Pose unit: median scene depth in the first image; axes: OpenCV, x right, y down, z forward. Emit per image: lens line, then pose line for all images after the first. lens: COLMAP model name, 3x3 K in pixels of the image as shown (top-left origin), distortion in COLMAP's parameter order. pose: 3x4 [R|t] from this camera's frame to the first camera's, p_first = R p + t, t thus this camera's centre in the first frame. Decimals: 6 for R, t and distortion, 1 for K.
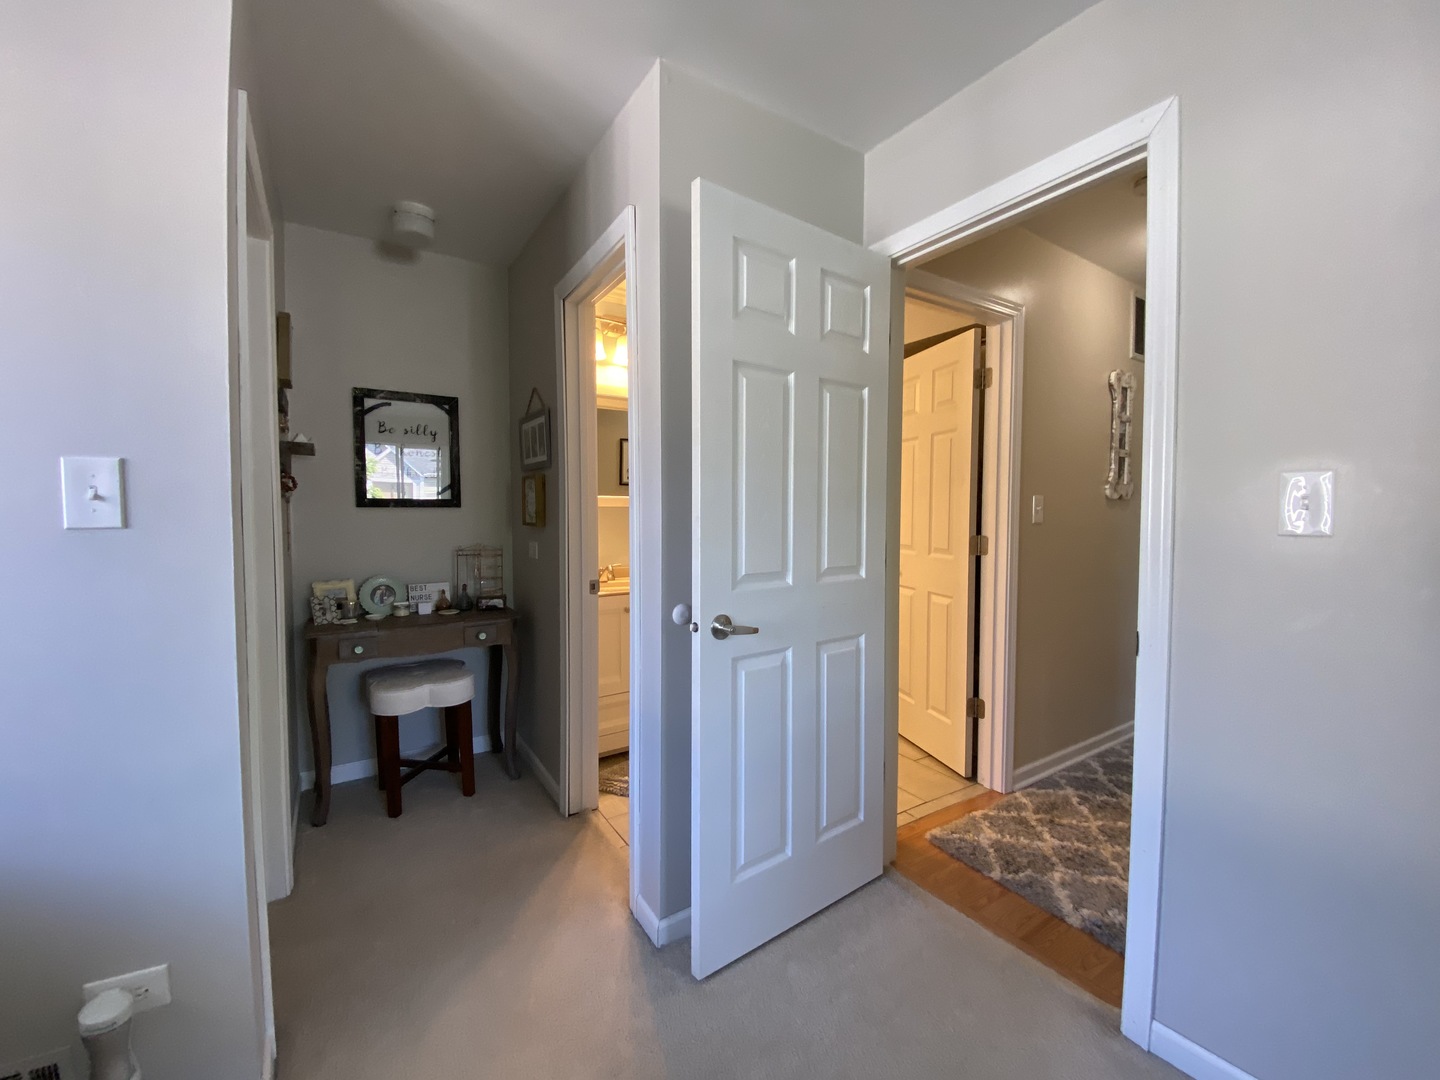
lens RADIAL K [[597.0, 0, 682.1], [0, 597.0, 536.6], [0, 0, 1]] dist [0.000731, -0.027863]
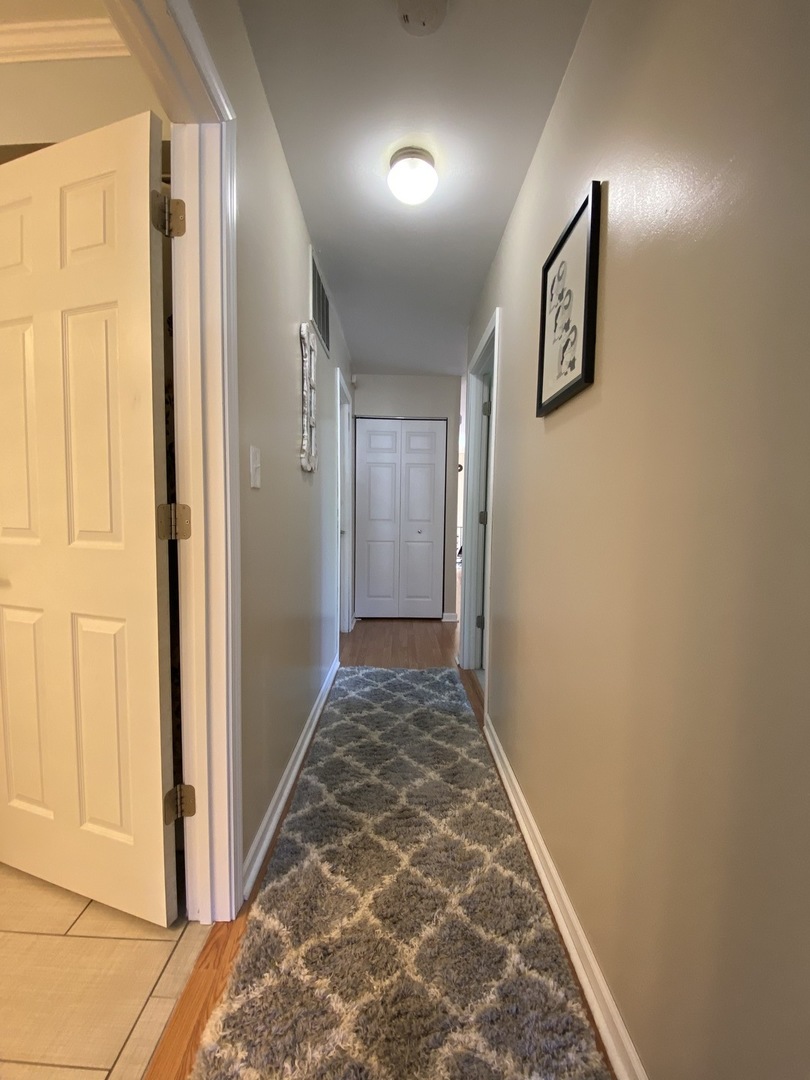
lens RADIAL K [[432.1, 0, 399.3], [0, 432.1, 540.9], [0, 0, 1]] dist [0.034232, -0.024473]
pose [[0.492801, -0.048636, 0.868782, 0.245850], [0.027440, 0.998809, 0.040351, 0.022008], [-0.869709, 0.003955, 0.493548, 0.614726]]
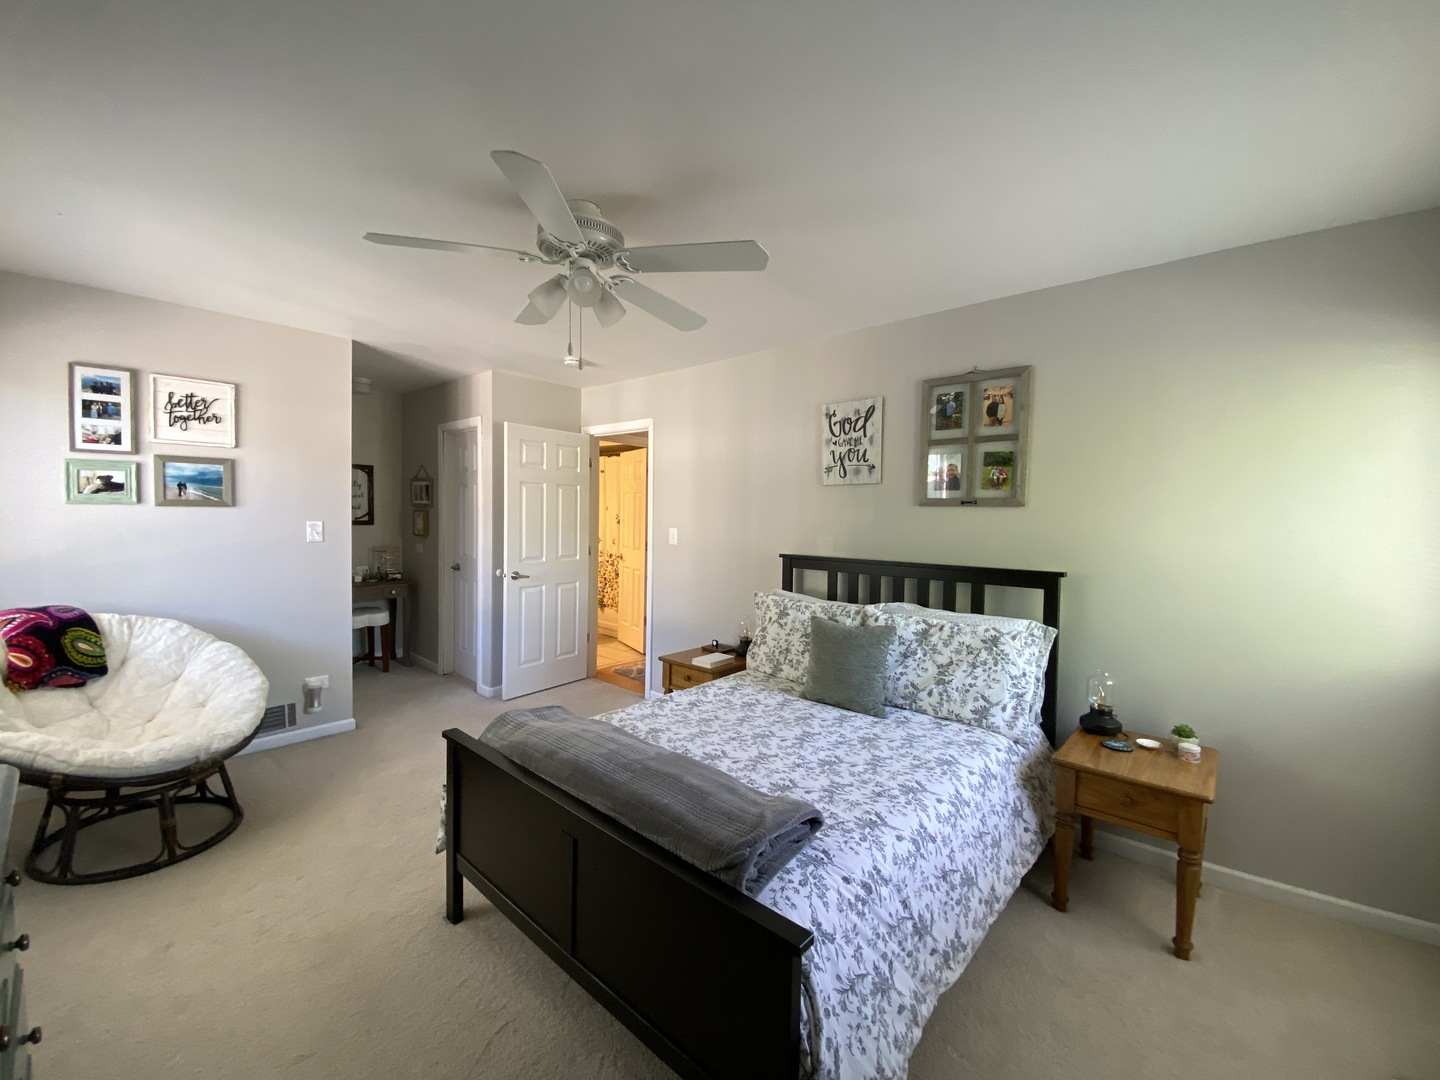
lens RADIAL K [[576.1, 0, 721.0], [0, 576.1, 538.6], [0, 0, 1]] dist [0.034232, -0.024473]
pose [[0.941933, 0.007013, 0.335727, 0.036283], [-0.008401, 0.999961, 0.002684, -0.021576], [-0.335695, -0.005348, 0.941956, -1.070101]]
